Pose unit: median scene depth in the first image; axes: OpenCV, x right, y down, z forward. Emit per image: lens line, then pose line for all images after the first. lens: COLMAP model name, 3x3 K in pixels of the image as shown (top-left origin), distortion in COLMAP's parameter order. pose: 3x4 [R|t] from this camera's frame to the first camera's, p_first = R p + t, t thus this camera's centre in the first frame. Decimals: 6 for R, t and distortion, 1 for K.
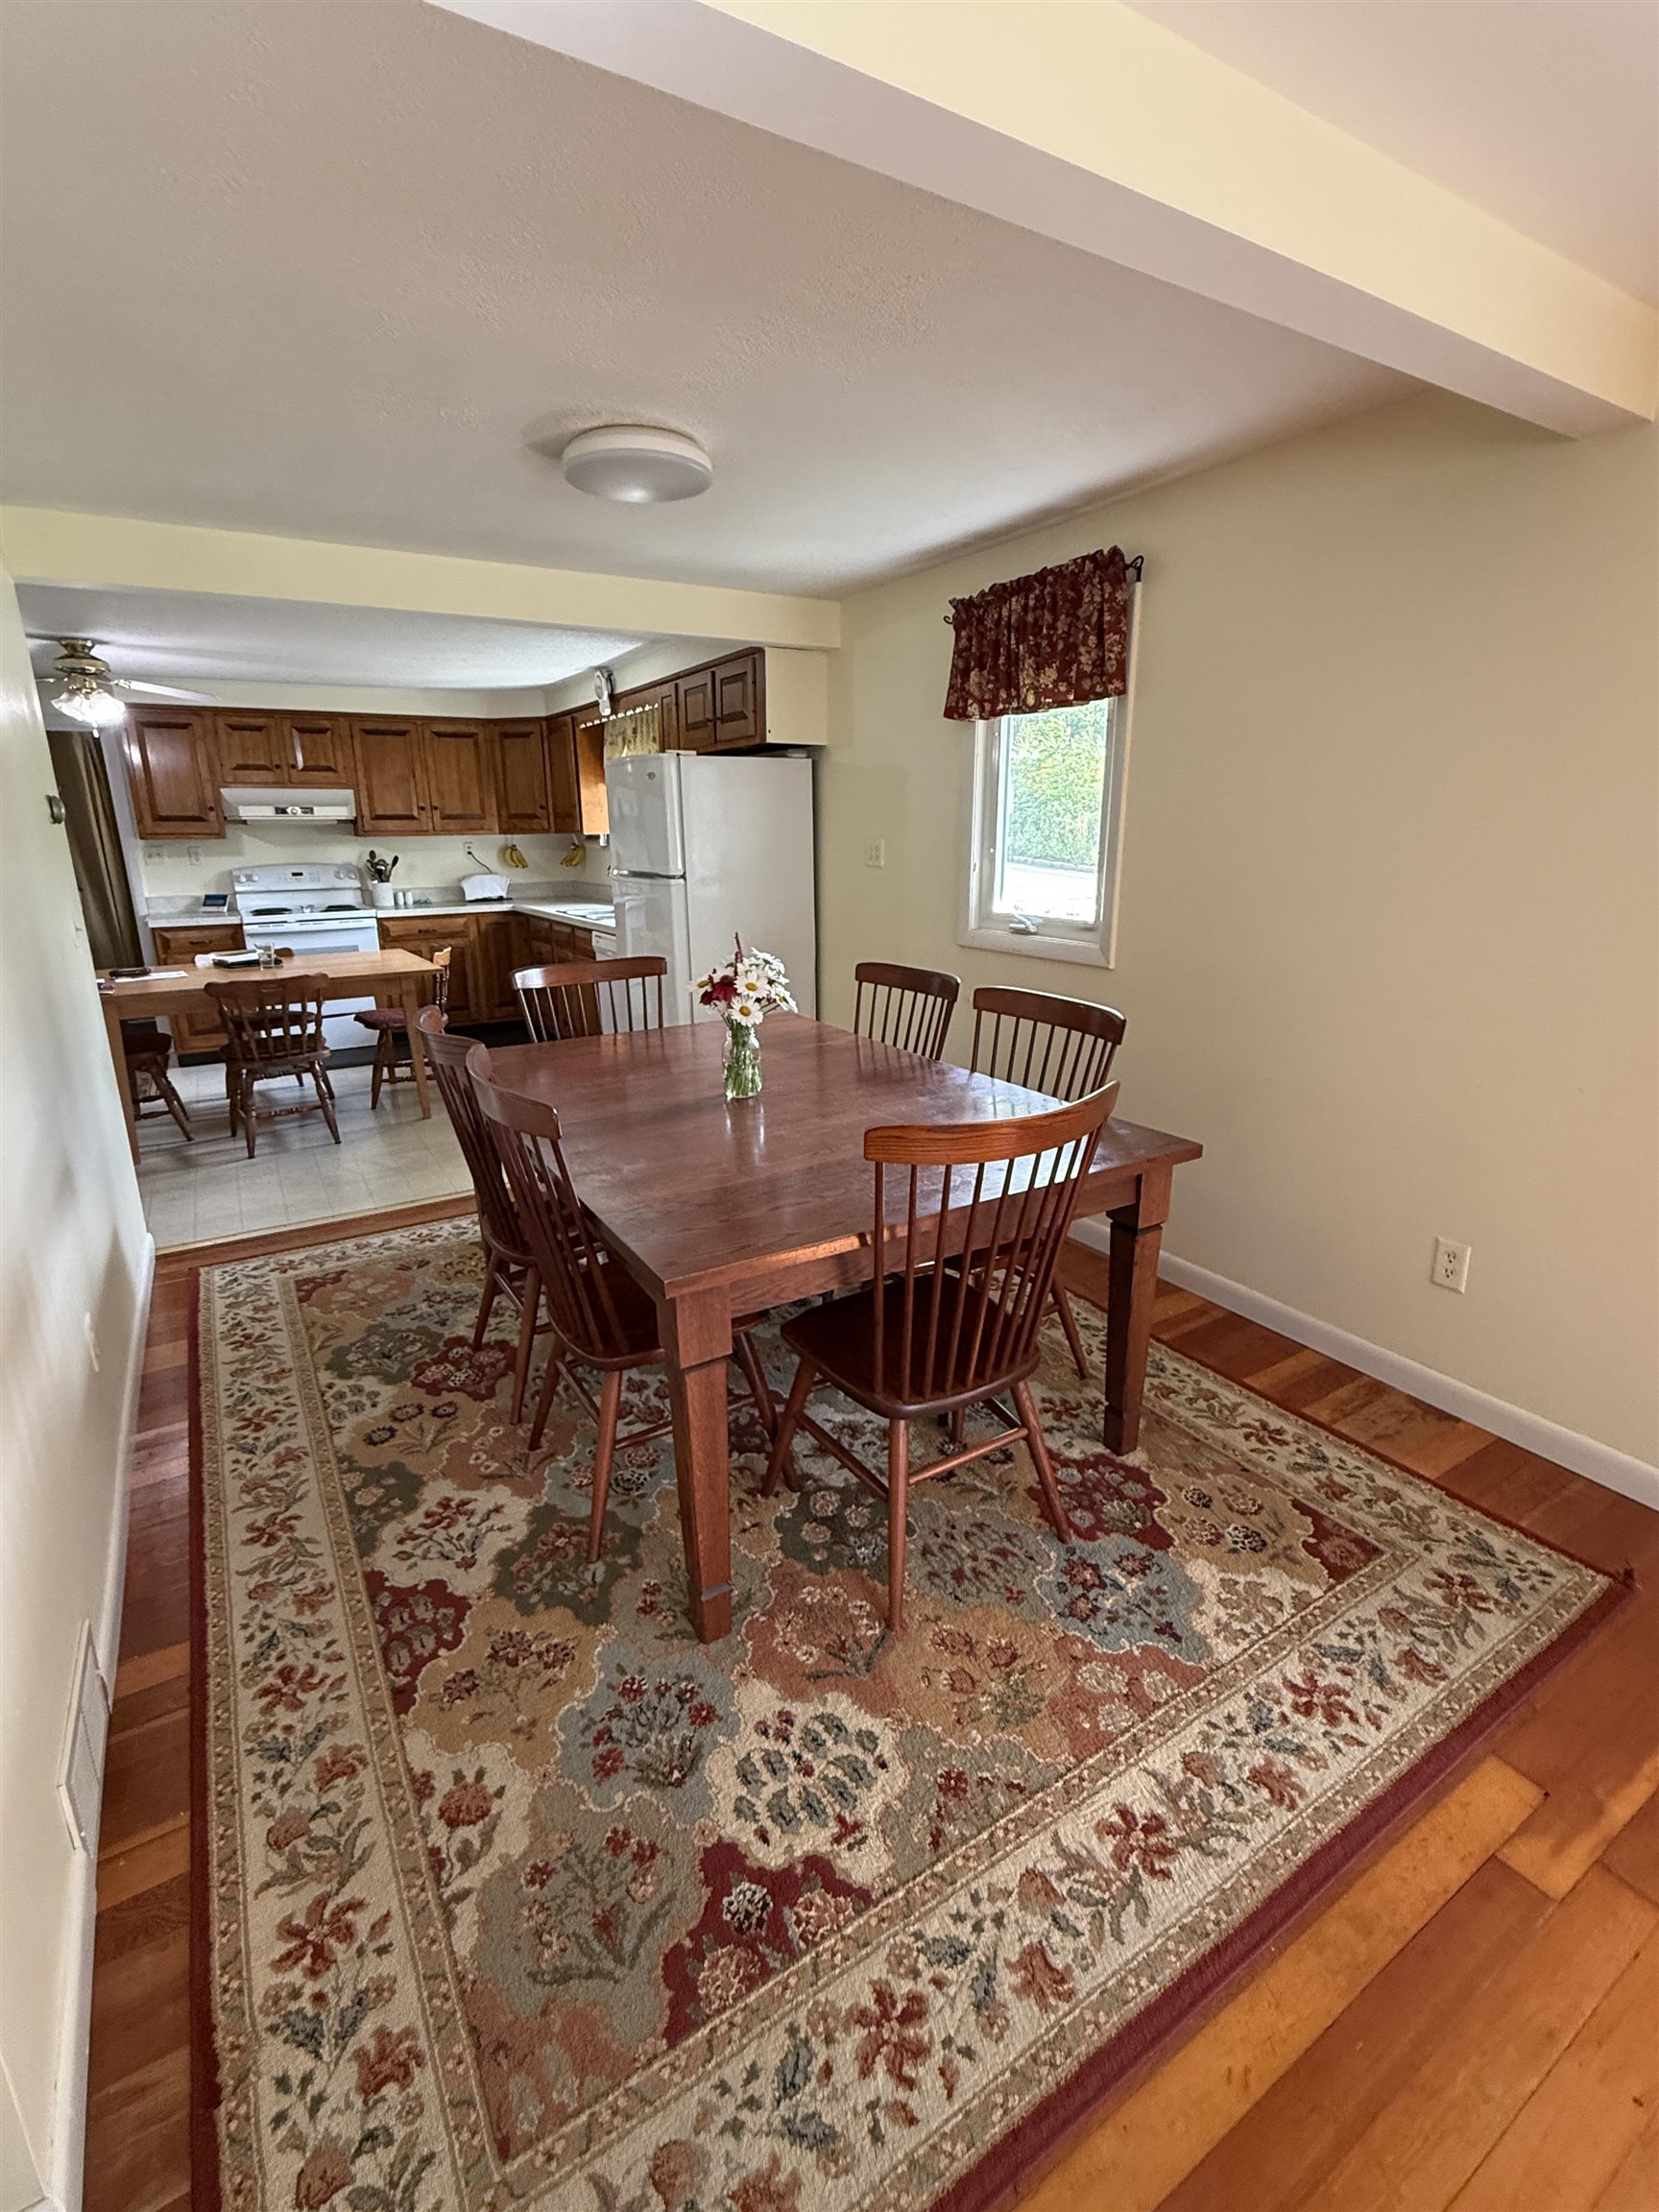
lens RADIAL K [[979.7, 0, 826.9], [0, 979.7, 1099.3], [0, 0, 1]] dist [-0.000253, -0.000021]
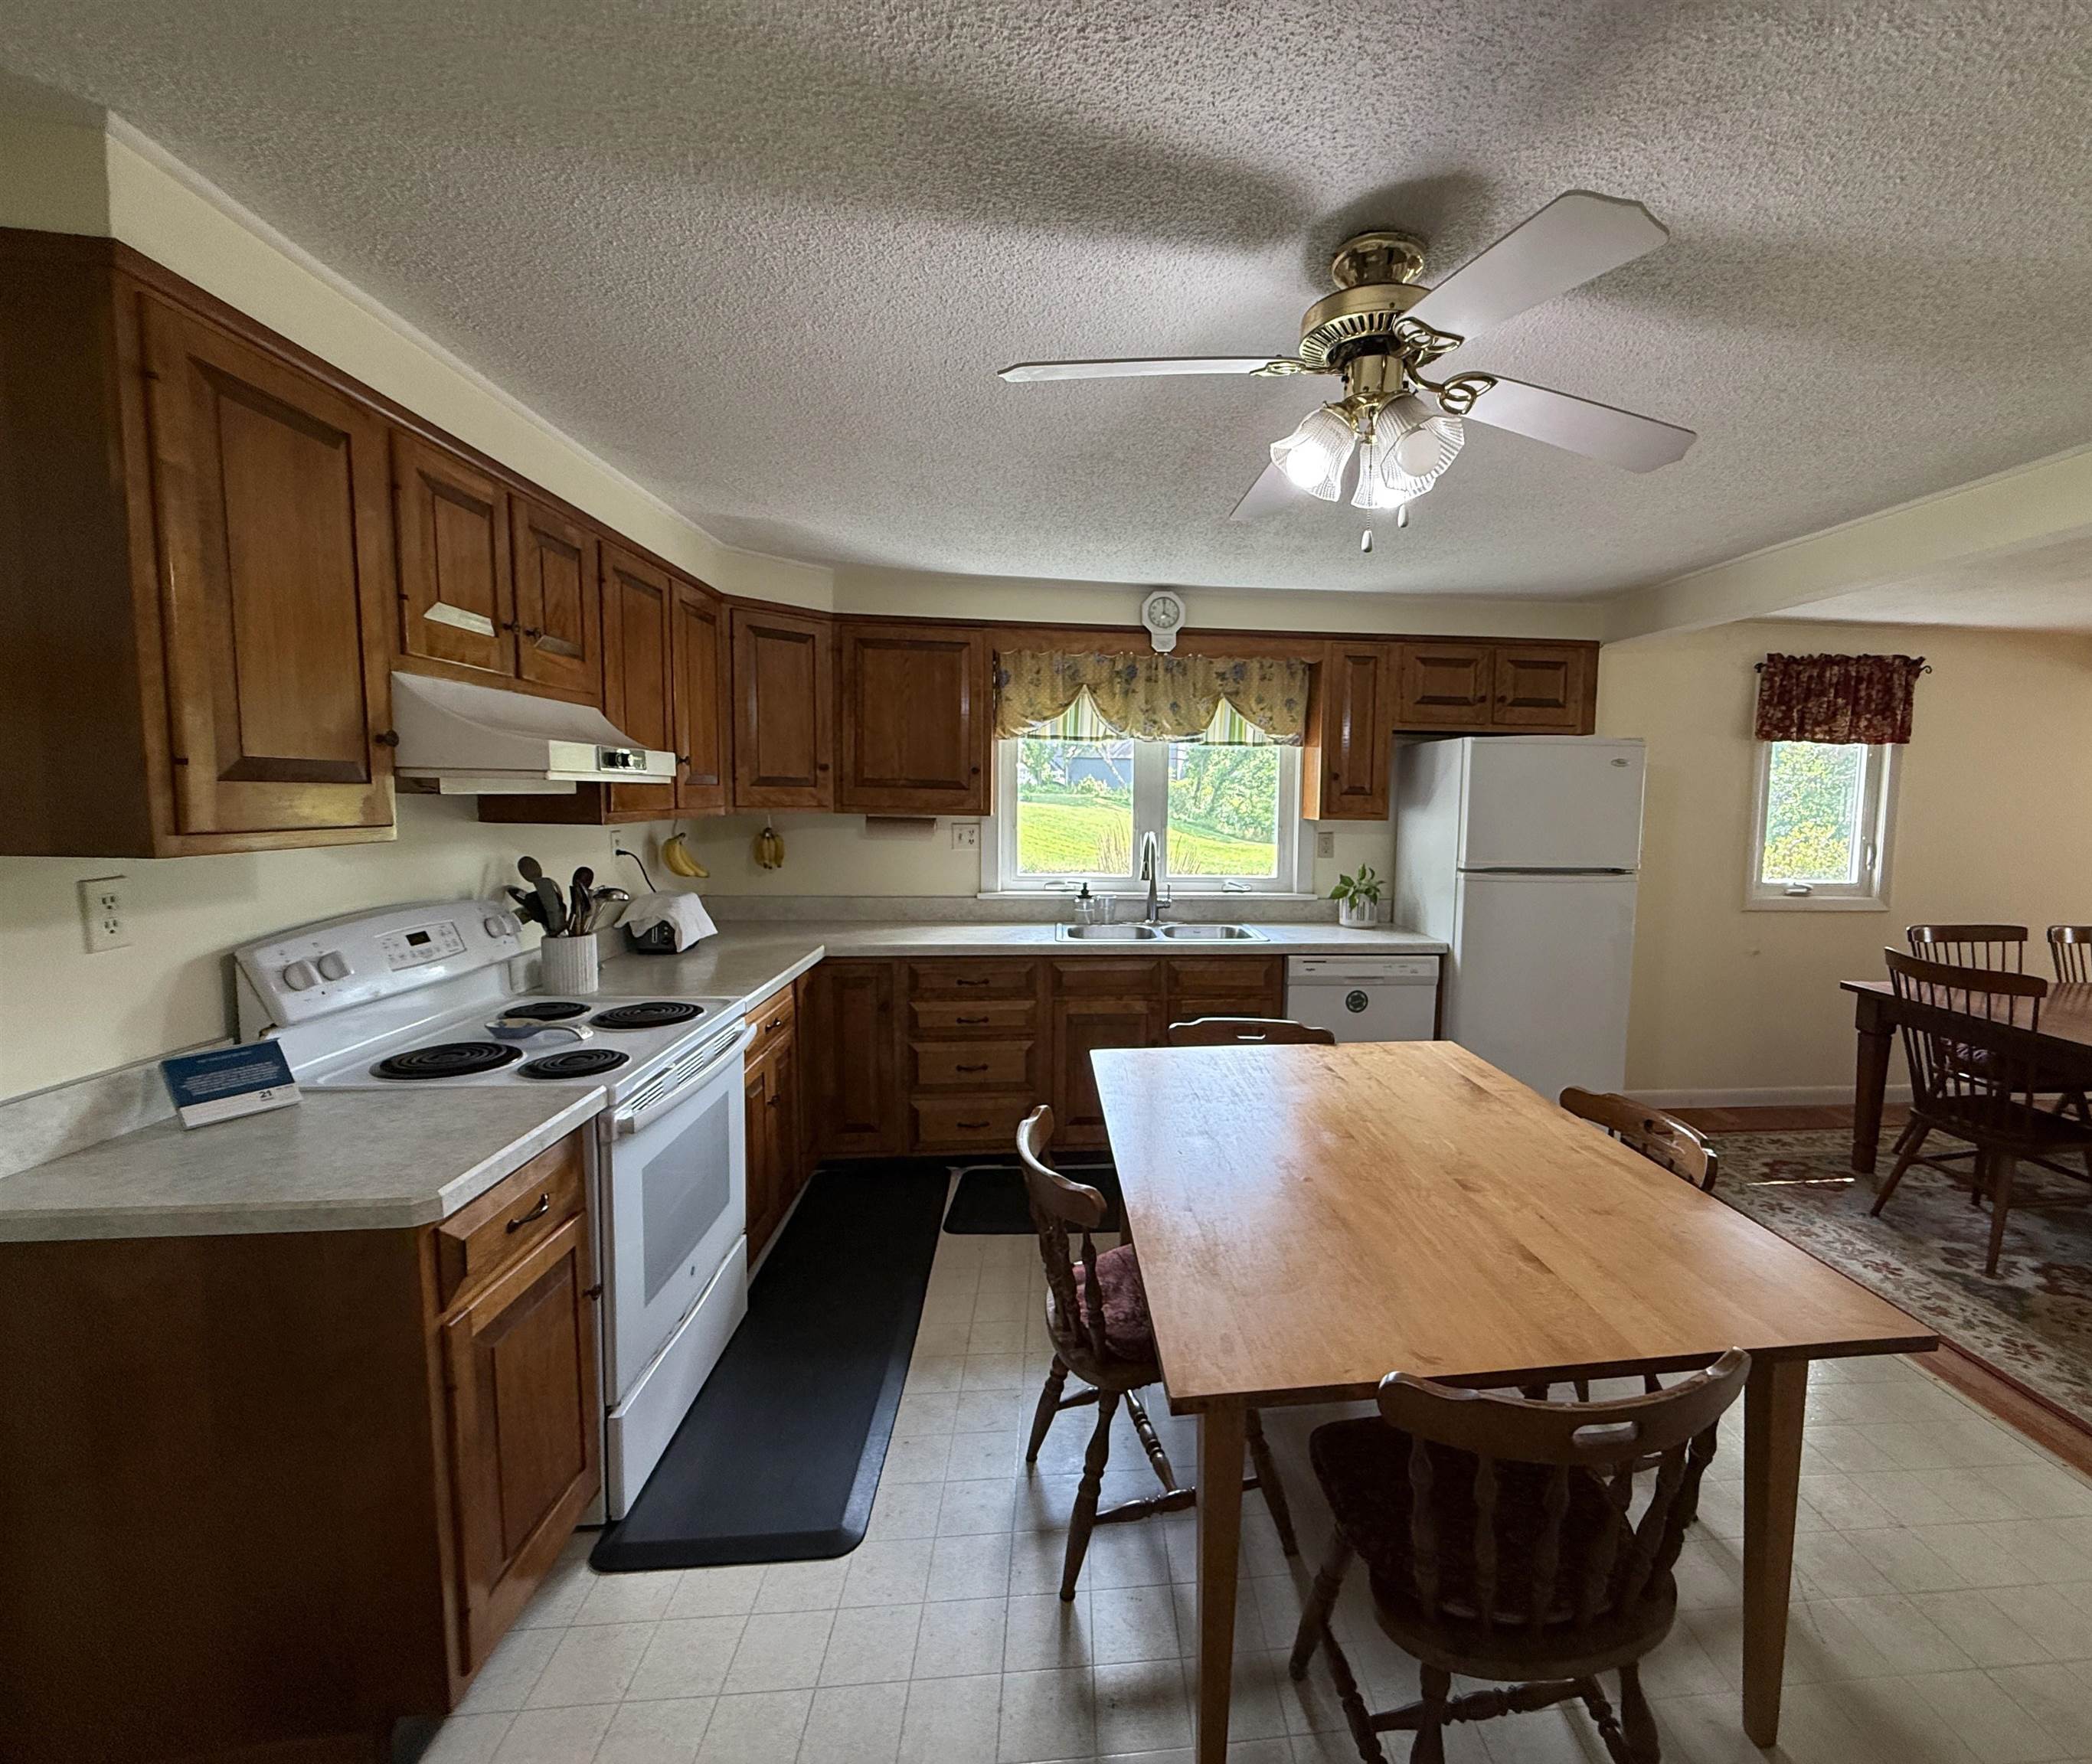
lens RADIAL K [[931.2, 0, 1169.0], [0, 931.2, 878.0], [0, 0, 1]] dist [-0.000336, -0.000526]
pose [[0.427654, -0.062584, 0.901774, -2.107403], [0.223351, 0.973984, -0.038326, -0.538326], [-0.875915, 0.217802, 0.430506, 1.911085]]
